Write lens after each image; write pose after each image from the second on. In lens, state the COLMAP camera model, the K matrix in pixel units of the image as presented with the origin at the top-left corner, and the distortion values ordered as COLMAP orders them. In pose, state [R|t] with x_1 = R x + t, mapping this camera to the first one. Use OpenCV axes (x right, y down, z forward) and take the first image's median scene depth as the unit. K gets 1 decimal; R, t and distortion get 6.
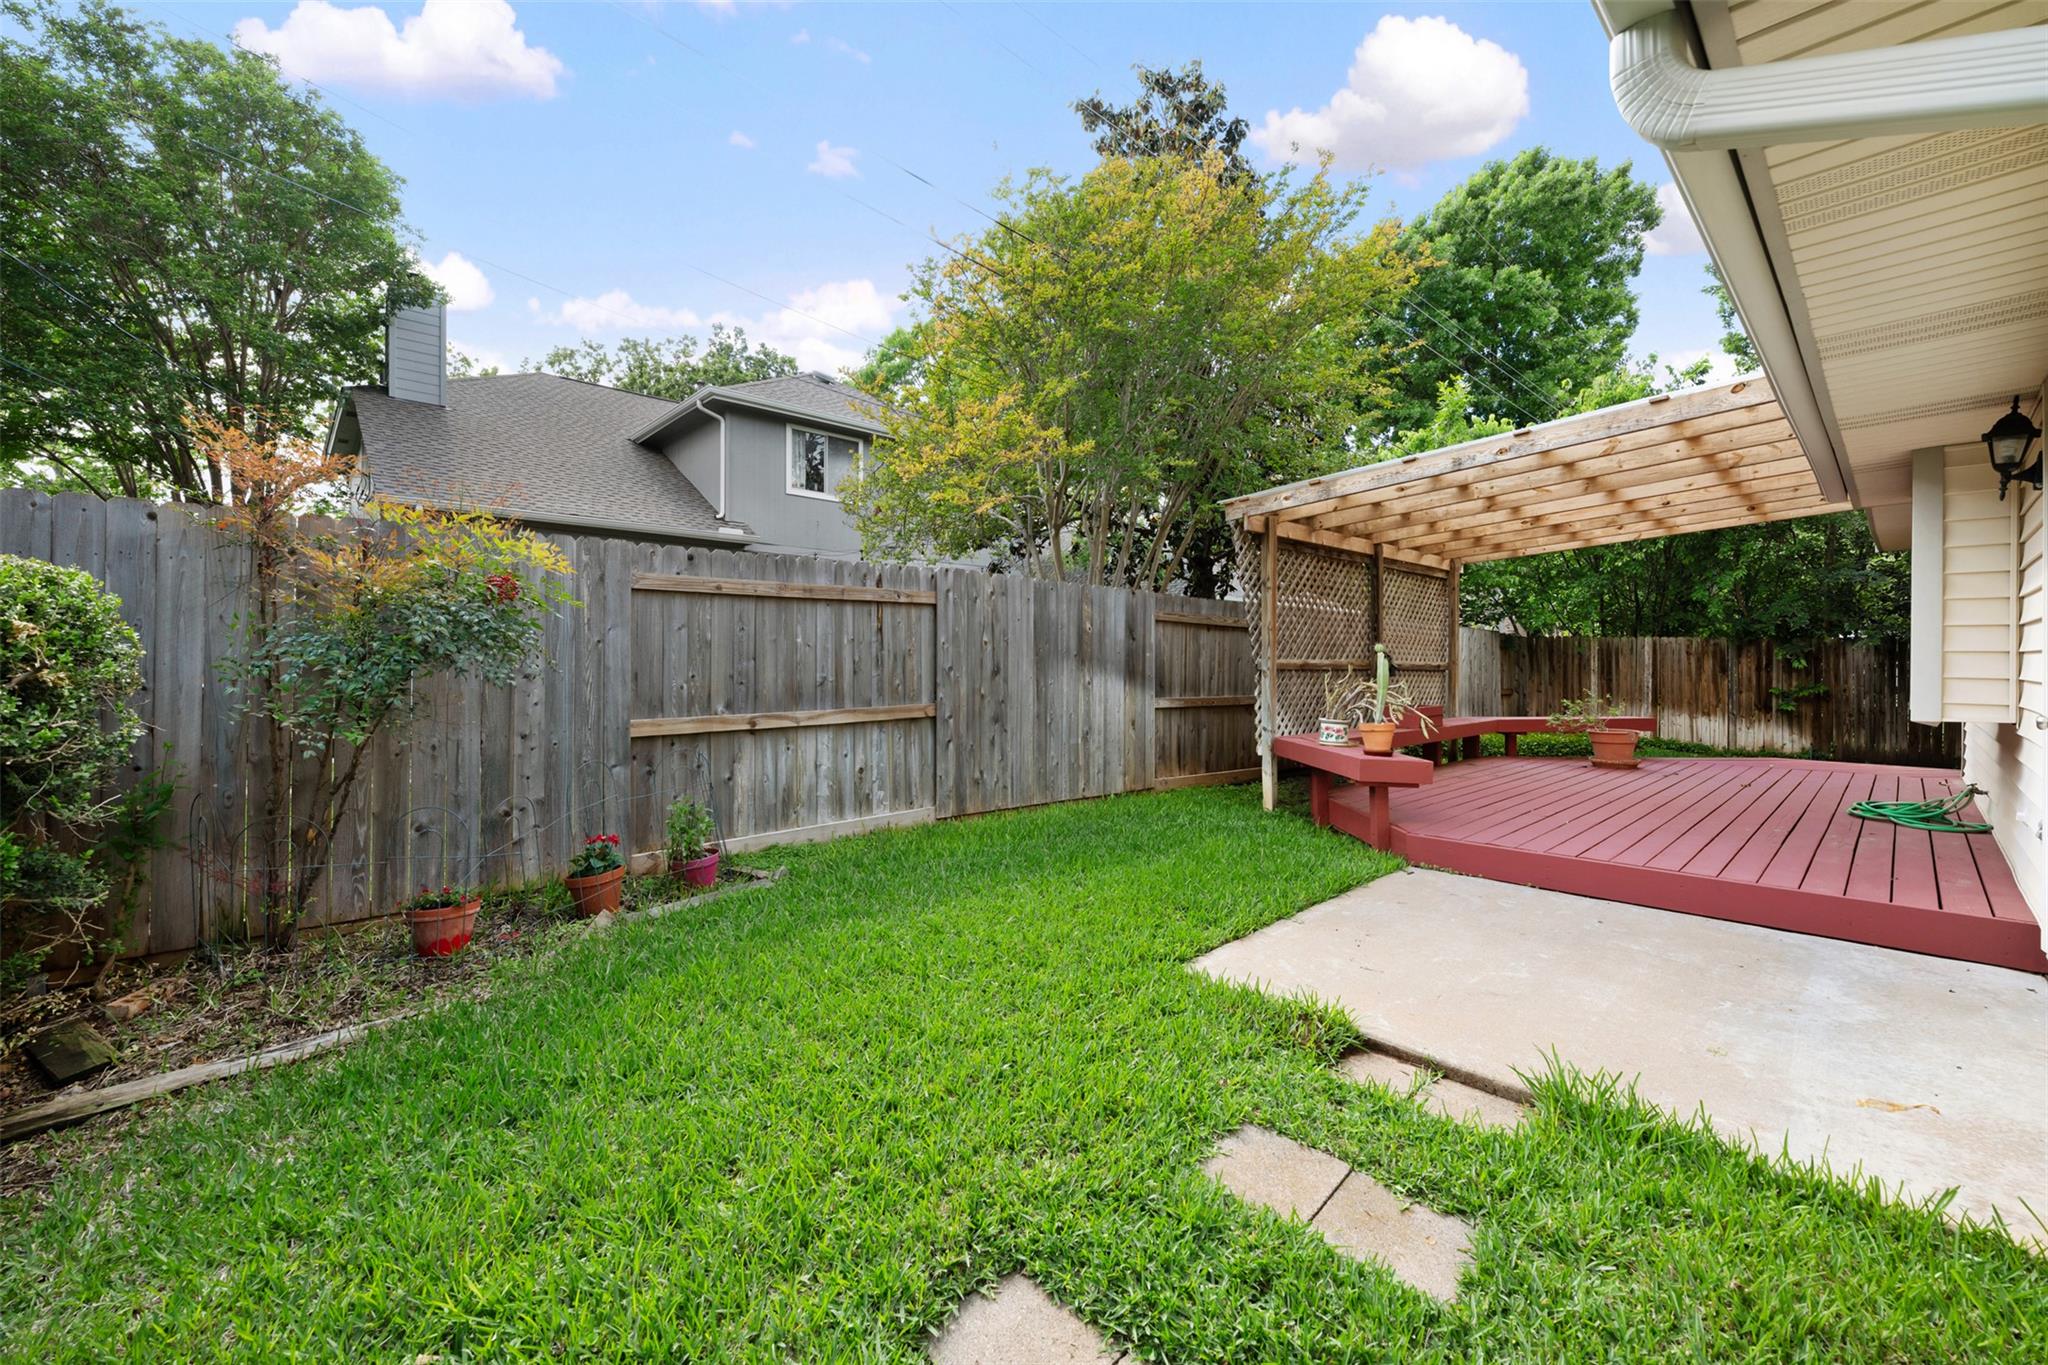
lens RADIAL K [[810.8, 0, 1022.3], [0, 810.8, 685.9], [0, 0, 1]] dist [-0.000398, -0.000068]
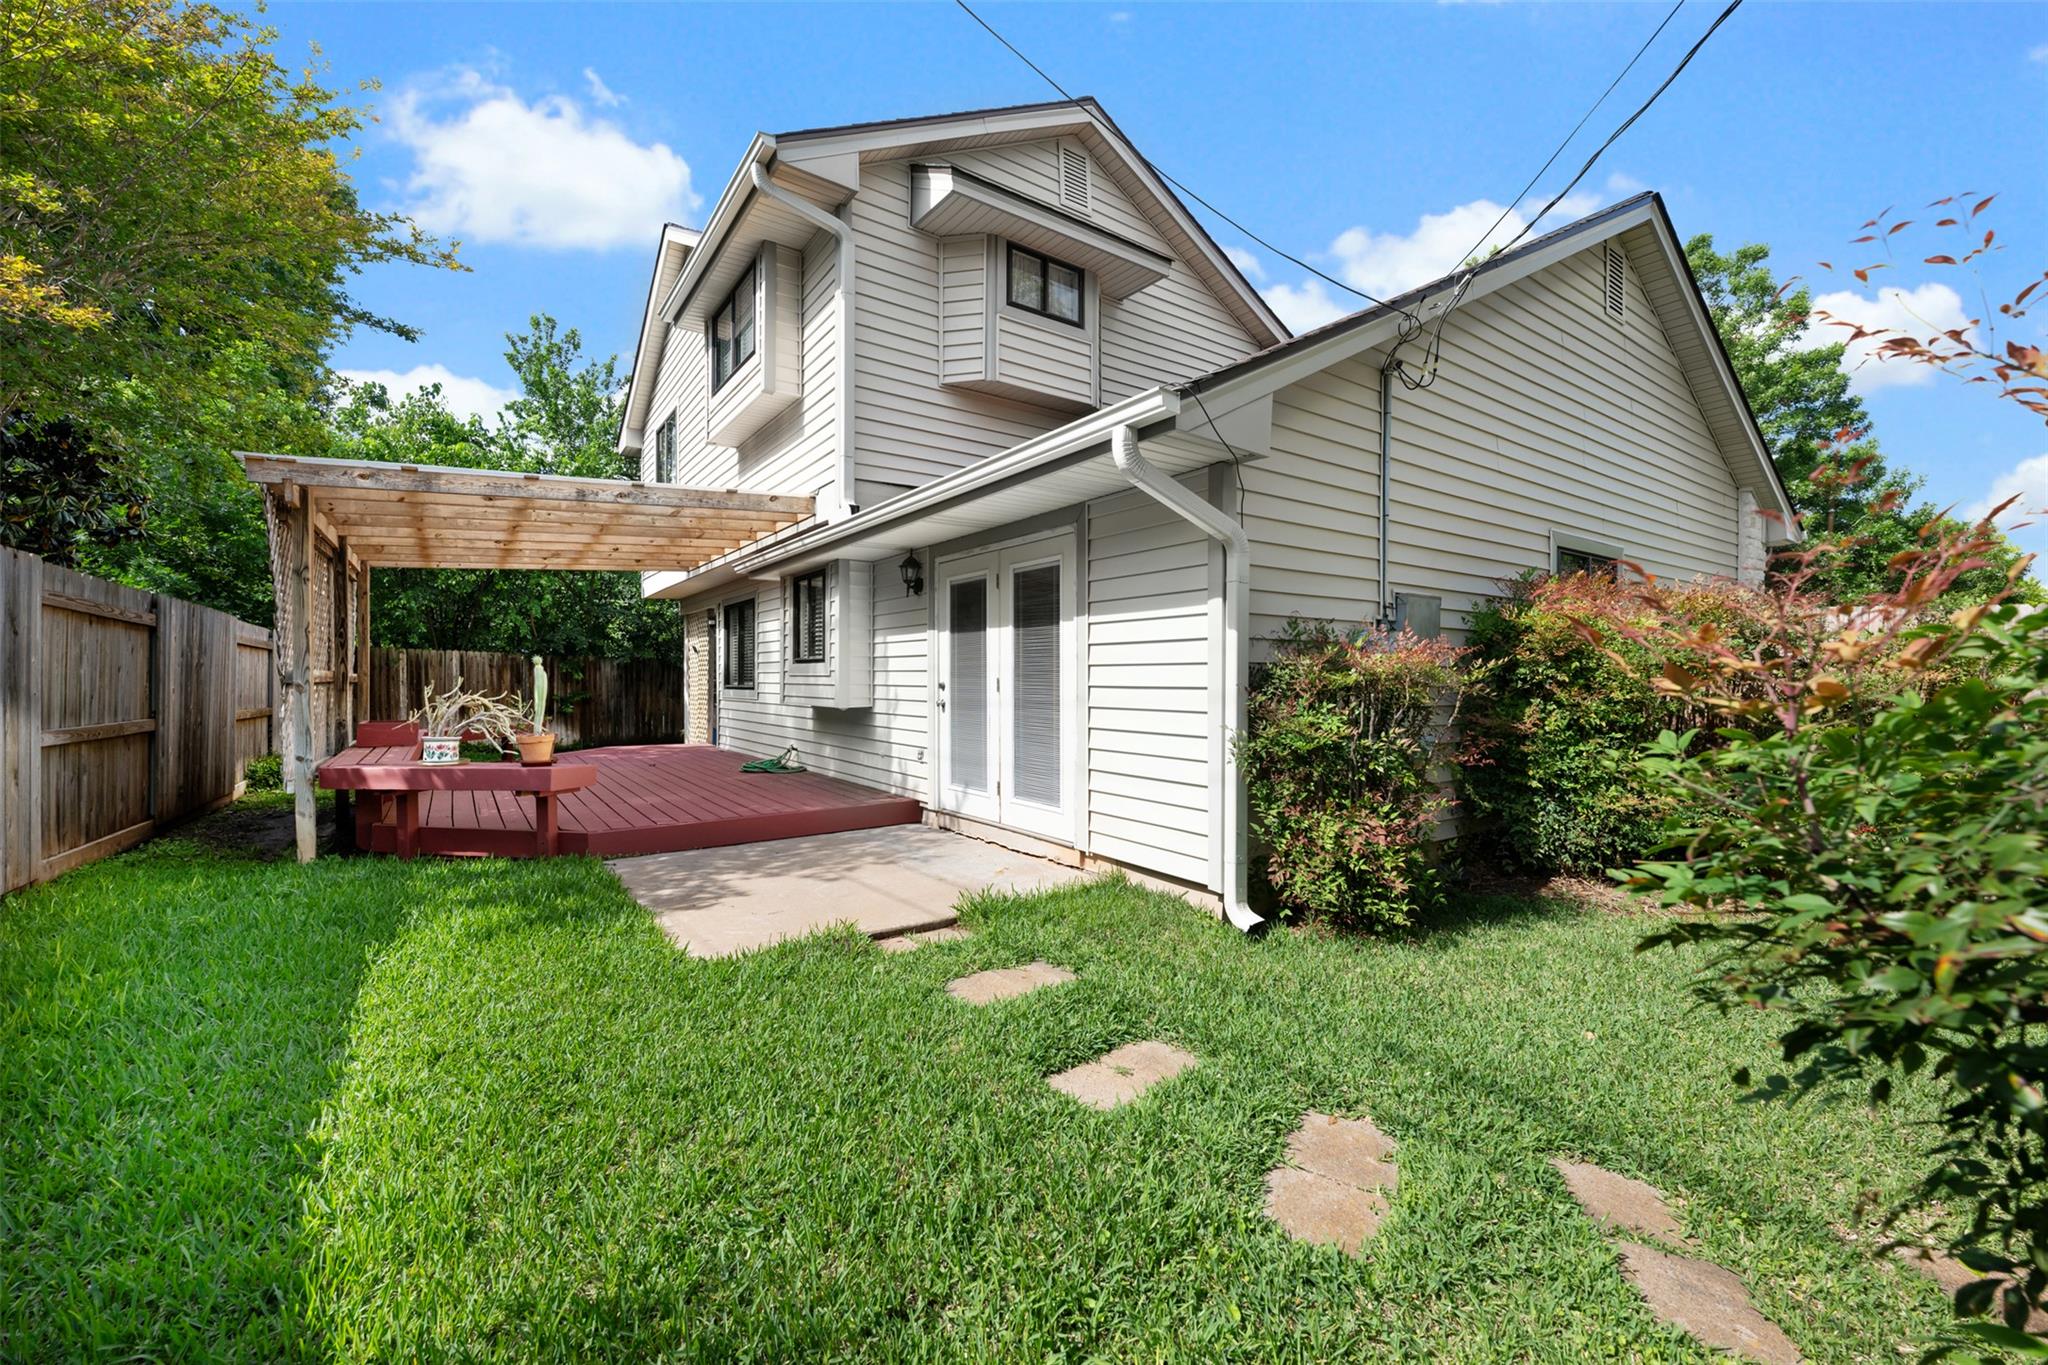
lens RADIAL K [[810.8, 0, 1022.3], [0, 810.8, 685.9], [0, 0, 1]] dist [-0.000398, -0.000068]
pose [[0.132191, -0.011858, 0.991153, -0.341208], [0.025376, 0.999641, 0.008575, -0.005394], [-0.990899, 0.024018, 0.132444, 0.186116]]
